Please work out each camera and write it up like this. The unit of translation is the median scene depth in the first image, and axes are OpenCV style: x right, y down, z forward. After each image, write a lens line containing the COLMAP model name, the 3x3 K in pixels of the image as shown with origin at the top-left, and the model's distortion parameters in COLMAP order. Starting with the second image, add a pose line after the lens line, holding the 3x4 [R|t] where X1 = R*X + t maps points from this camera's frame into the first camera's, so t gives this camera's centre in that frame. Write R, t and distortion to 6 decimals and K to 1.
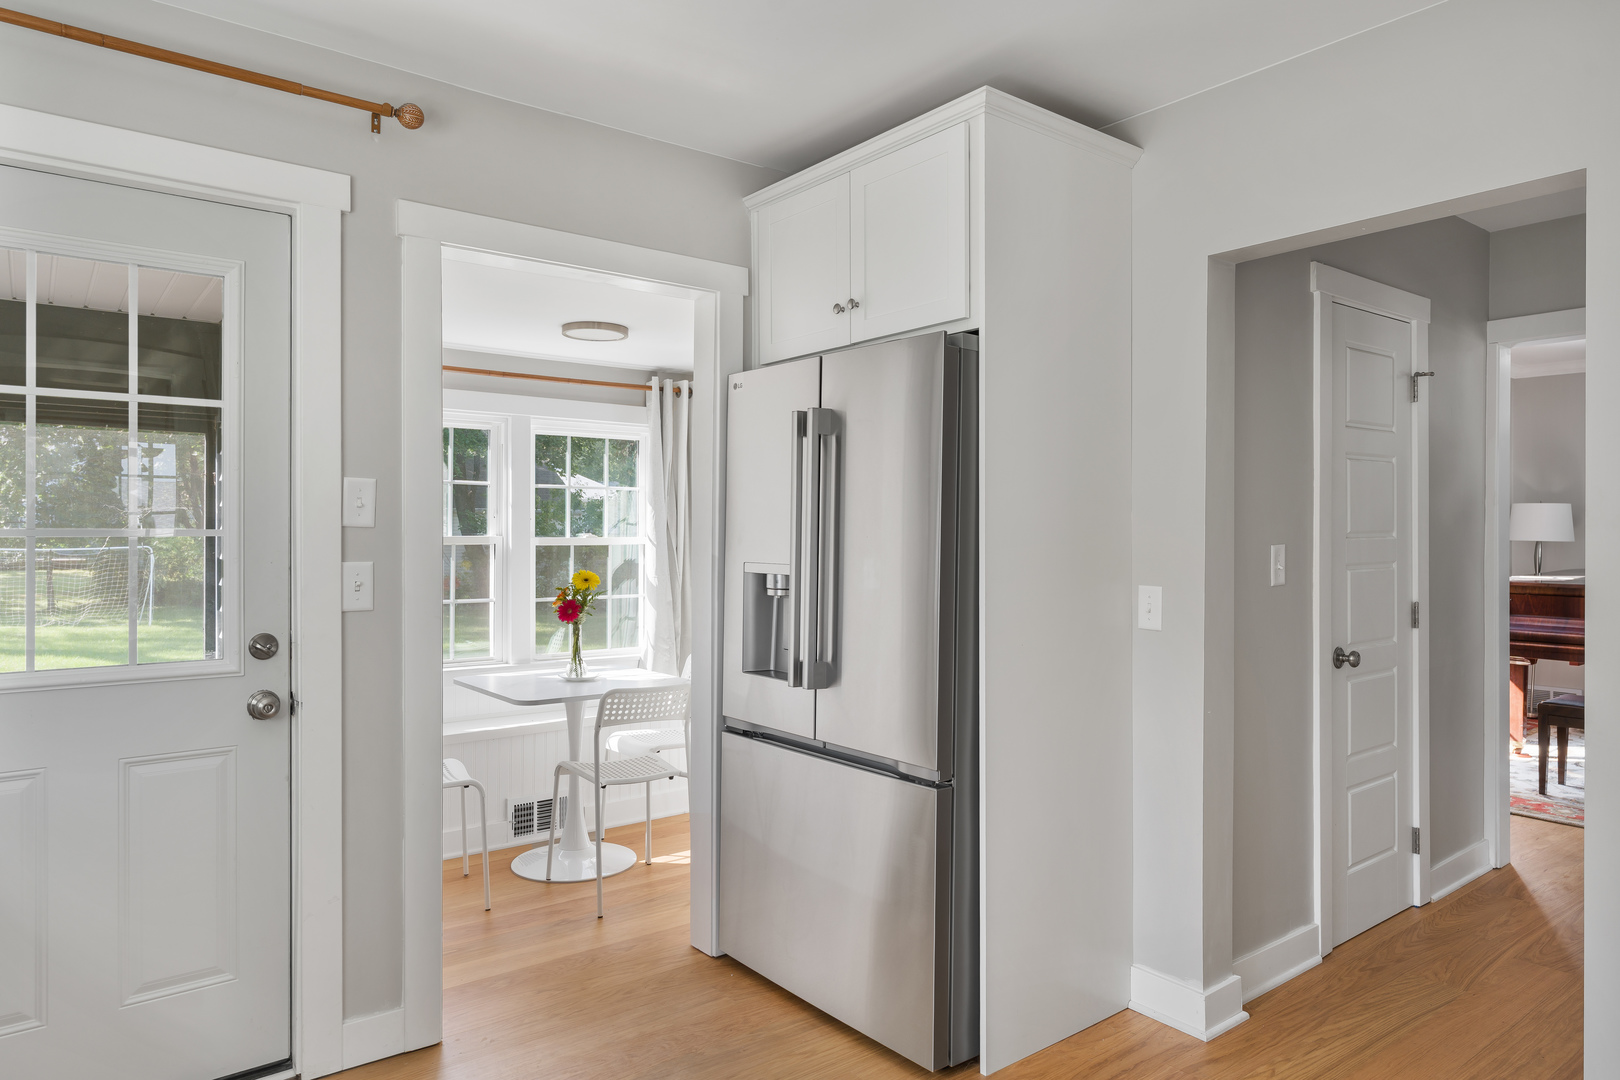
lens RADIAL K [[1008.8, 0, 810.0], [0, 1008.8, 540.0], [0, 0, 1]] dist [0.002431, 0.000154]
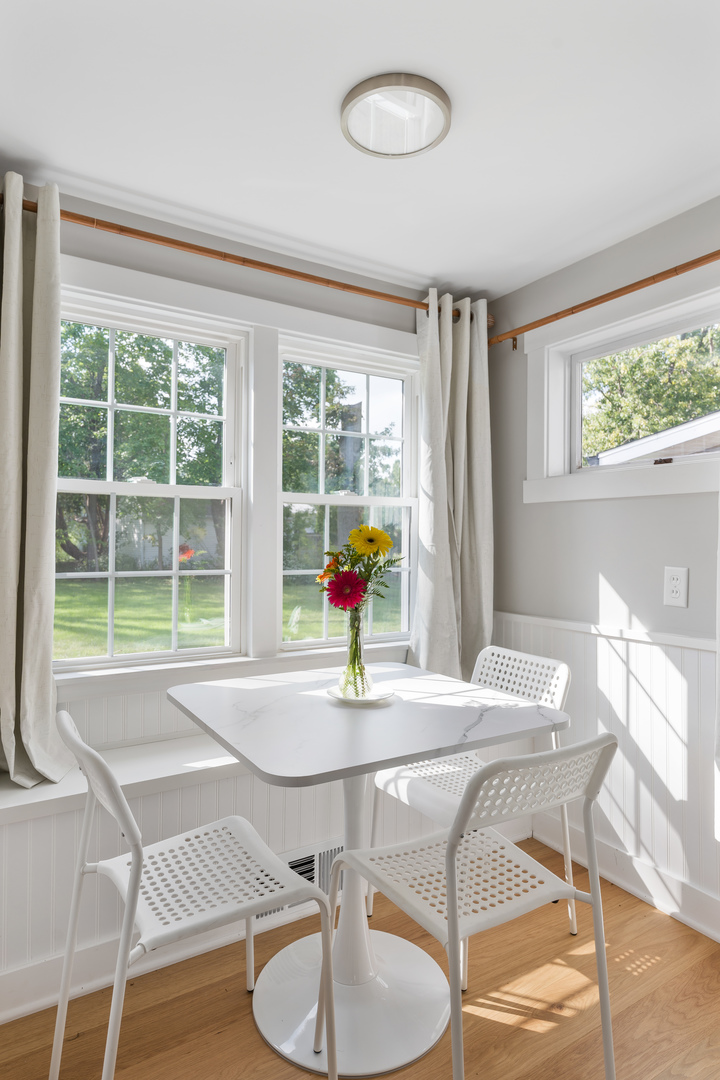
lens RADIAL K [[615.9, 0, 360.0], [0, 615.9, 540.0], [0, 0, 1]] dist [-0.001353, -0.000227]
pose [[0.994797, 0.011782, -0.101193, -0.170853], [-0.012005, 0.999927, -0.001592, 0.035698], [0.101167, 0.002799, 0.994866, 0.554006]]
